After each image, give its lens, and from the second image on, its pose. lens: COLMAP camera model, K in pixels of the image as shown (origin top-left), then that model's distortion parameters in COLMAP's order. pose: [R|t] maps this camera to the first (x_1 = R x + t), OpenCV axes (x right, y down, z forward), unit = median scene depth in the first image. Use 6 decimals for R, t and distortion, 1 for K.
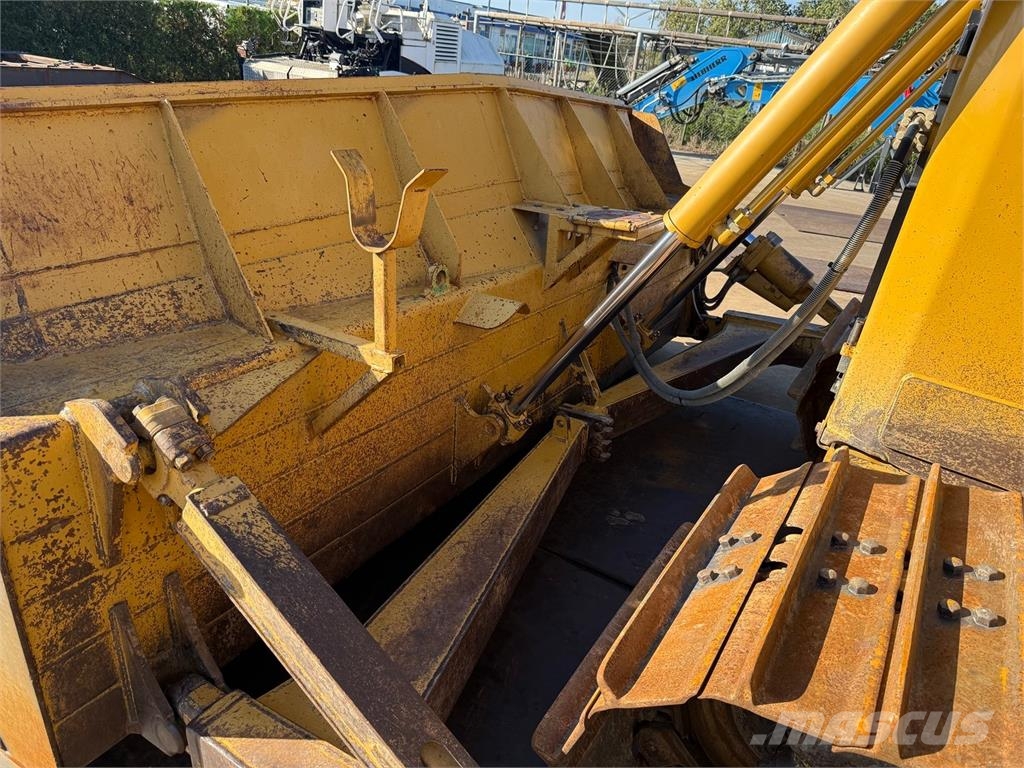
lens RADIAL K [[717.3, 0, 508.9], [0, 717.3, 390.1], [0, 0, 1]] dist [0.050401, -0.058583]
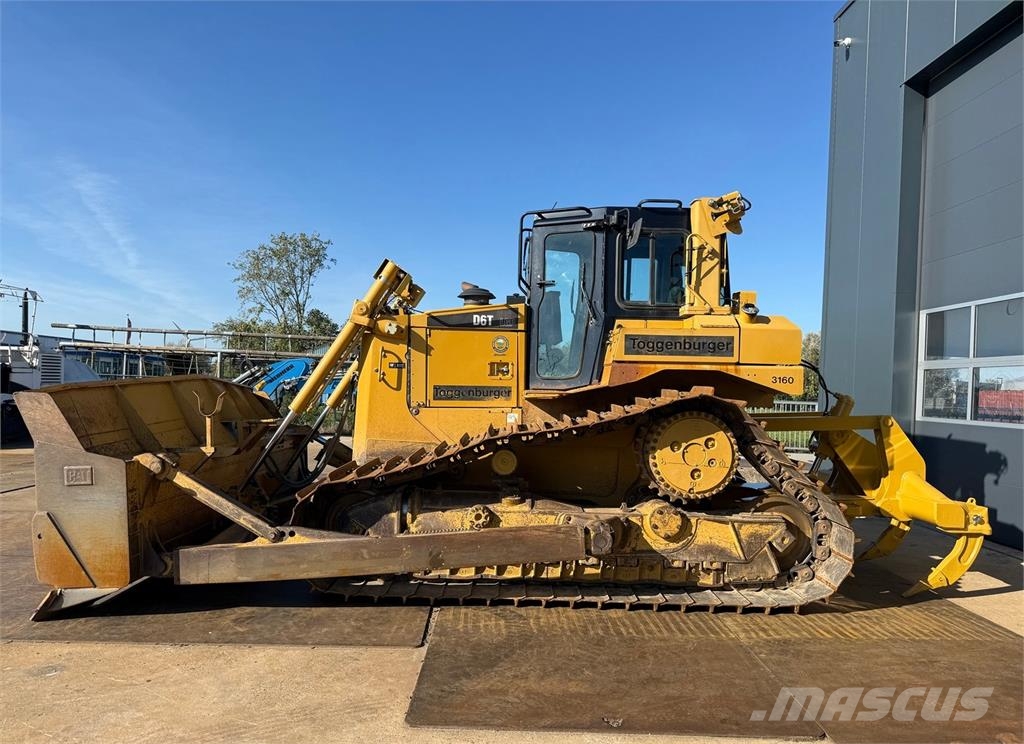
lens RADIAL K [[717.8, 0, 506.1], [0, 717.8, 388.8], [0, 0, 1]] dist [0.046227, -0.046041]
pose [[0.847320, -0.078644, 0.525228, -0.641301], [0.276762, 0.909456, -0.310309, 0.952989], [-0.453268, 0.408294, 0.792366, -2.022002]]
